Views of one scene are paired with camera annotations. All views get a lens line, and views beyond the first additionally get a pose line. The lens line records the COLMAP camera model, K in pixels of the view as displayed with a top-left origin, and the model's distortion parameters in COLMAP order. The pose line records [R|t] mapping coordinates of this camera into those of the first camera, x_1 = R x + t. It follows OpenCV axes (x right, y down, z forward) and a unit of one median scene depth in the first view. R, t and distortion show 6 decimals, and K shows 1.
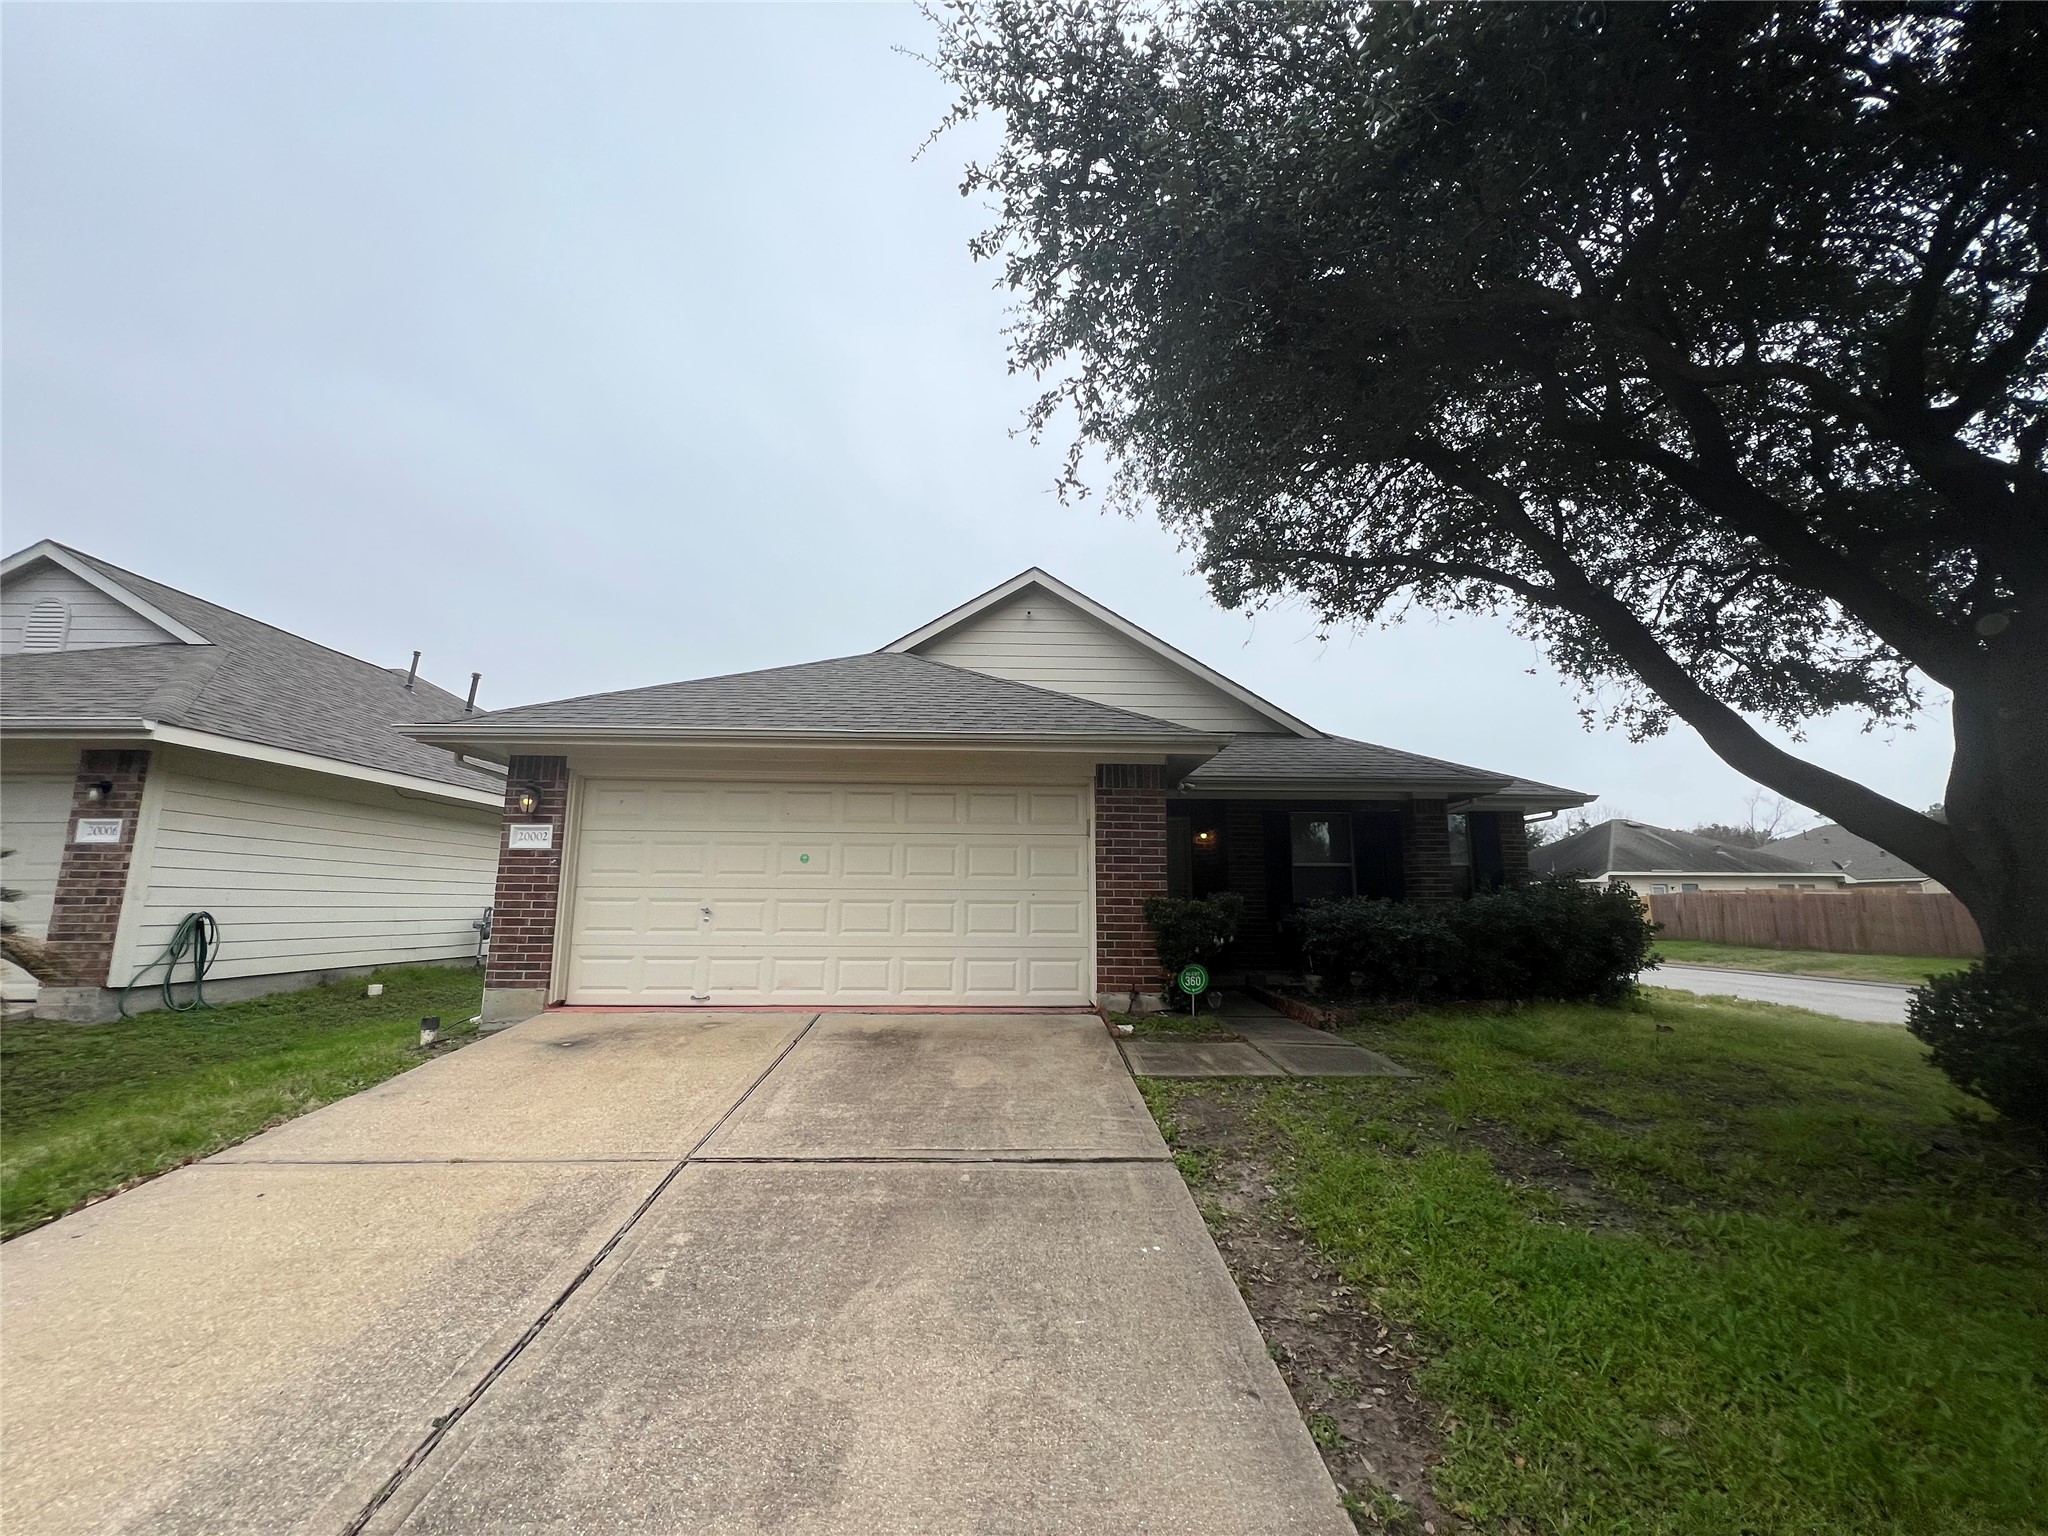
lens RADIAL K [[819.3, 0, 1023.5], [0, 819.3, 776.5], [0, 0, 1]] dist [-0.002946, 0.000134]
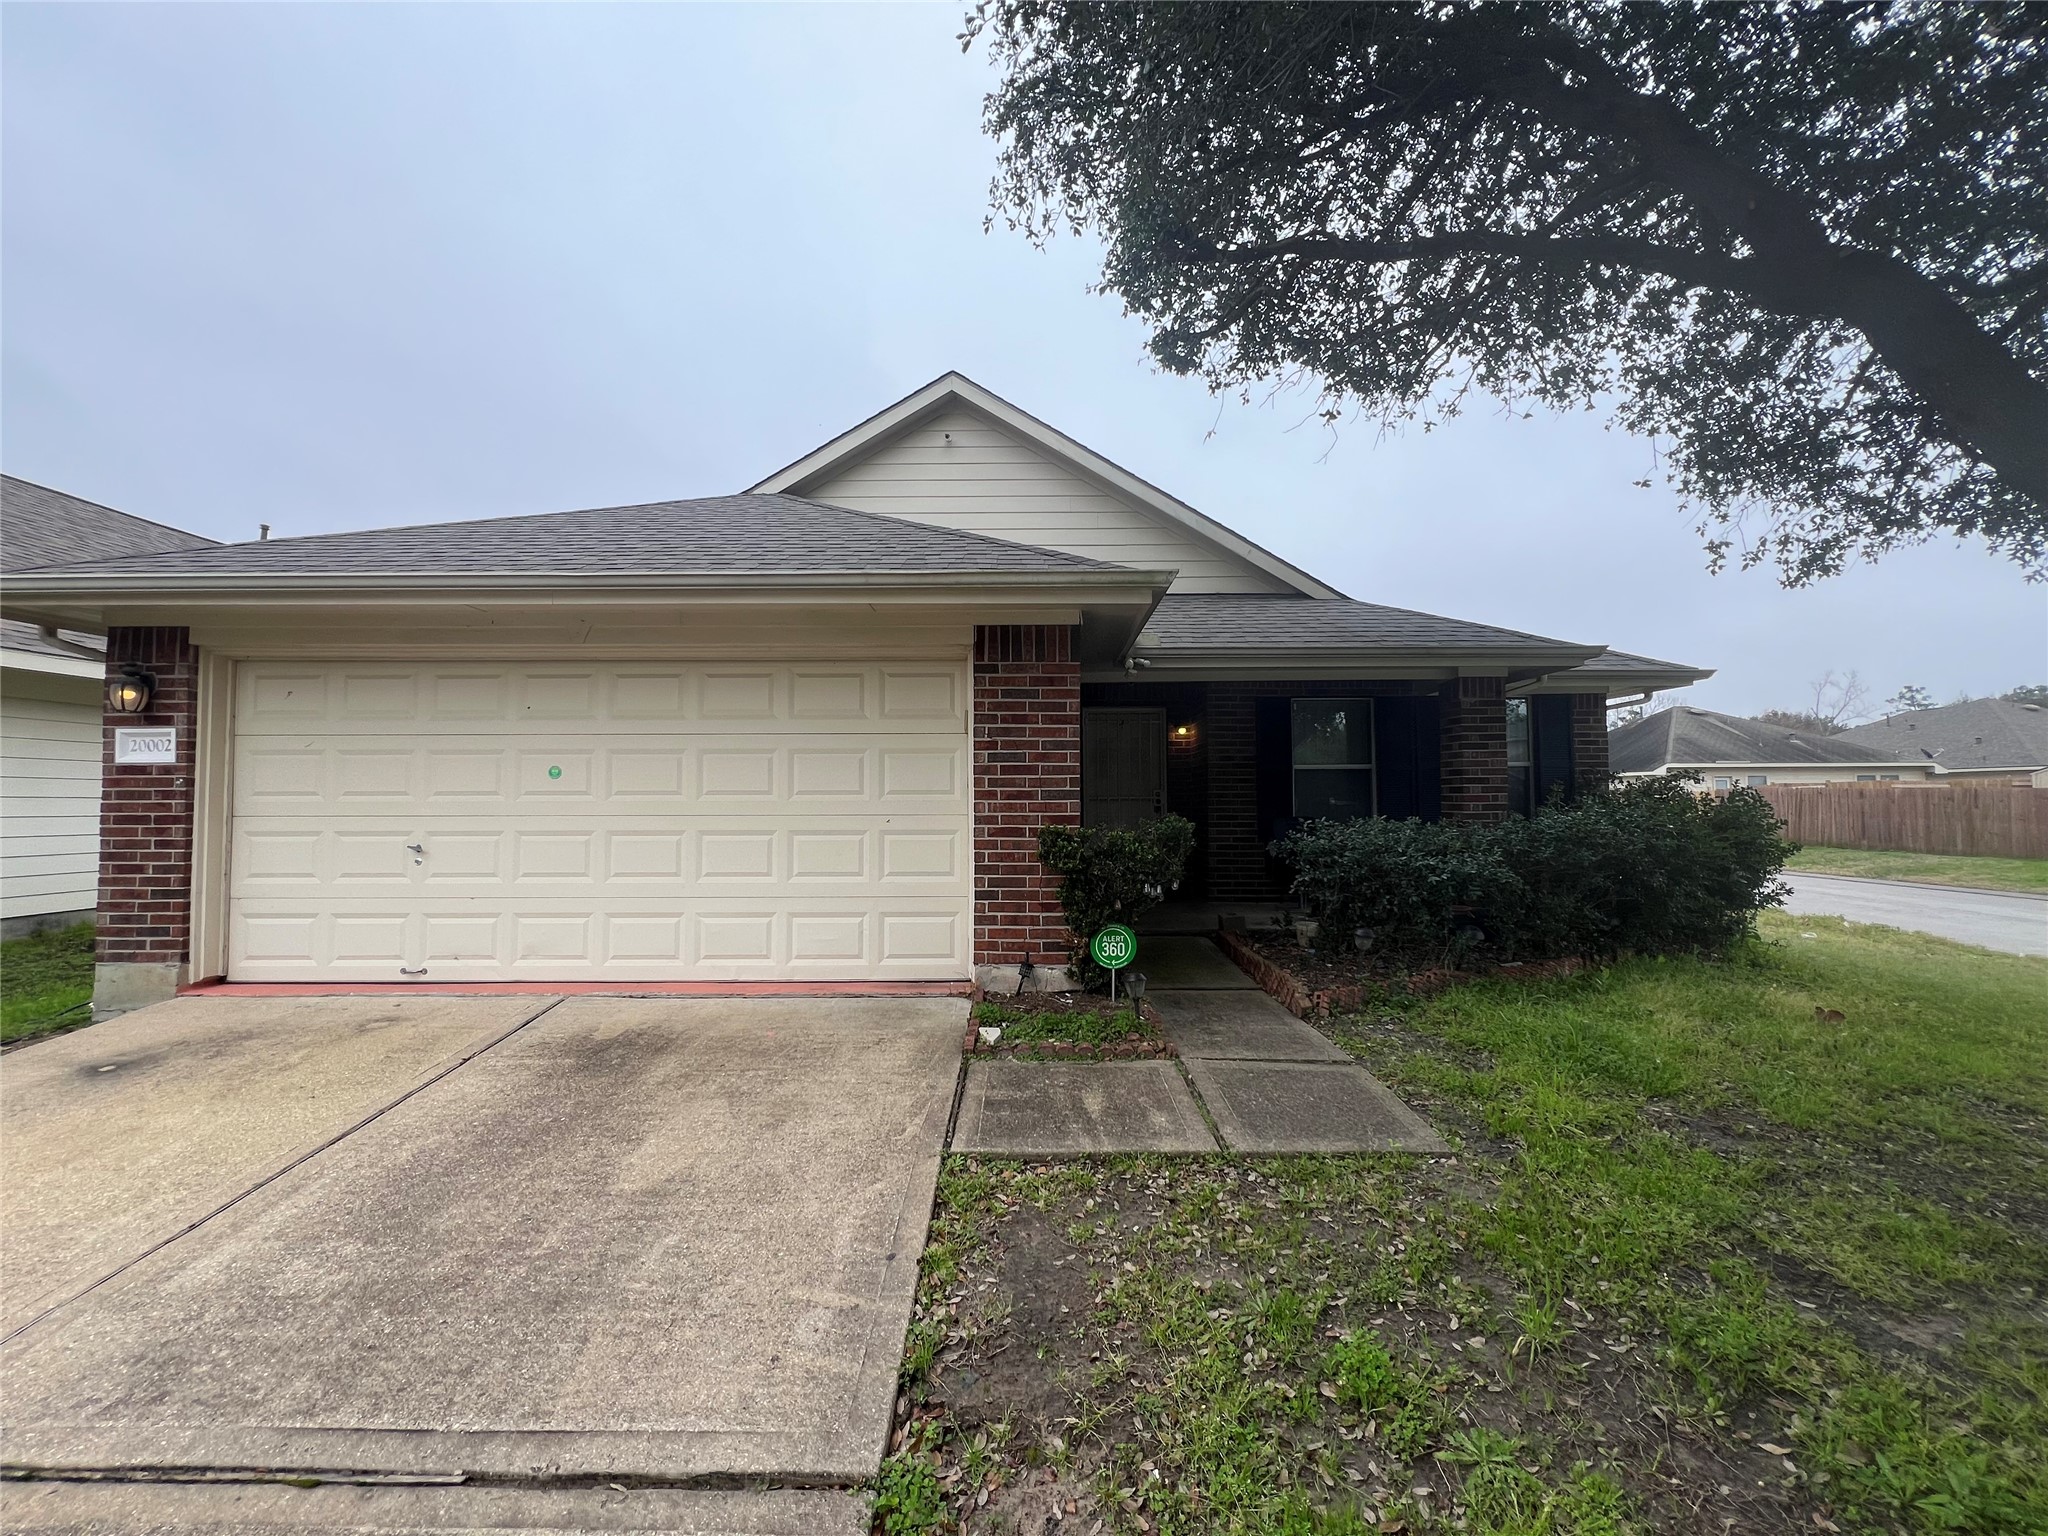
lens RADIAL K [[819.3, 0, 1023.8], [0, 819.3, 773.9], [0, 0, 1]] dist [-0.002946, 0.000134]
pose [[0.999271, -0.010596, -0.036673, 0.149395], [0.015033, 0.992304, 0.122909, 0.022701], [0.035089, -0.123371, 0.991740, 0.328035]]
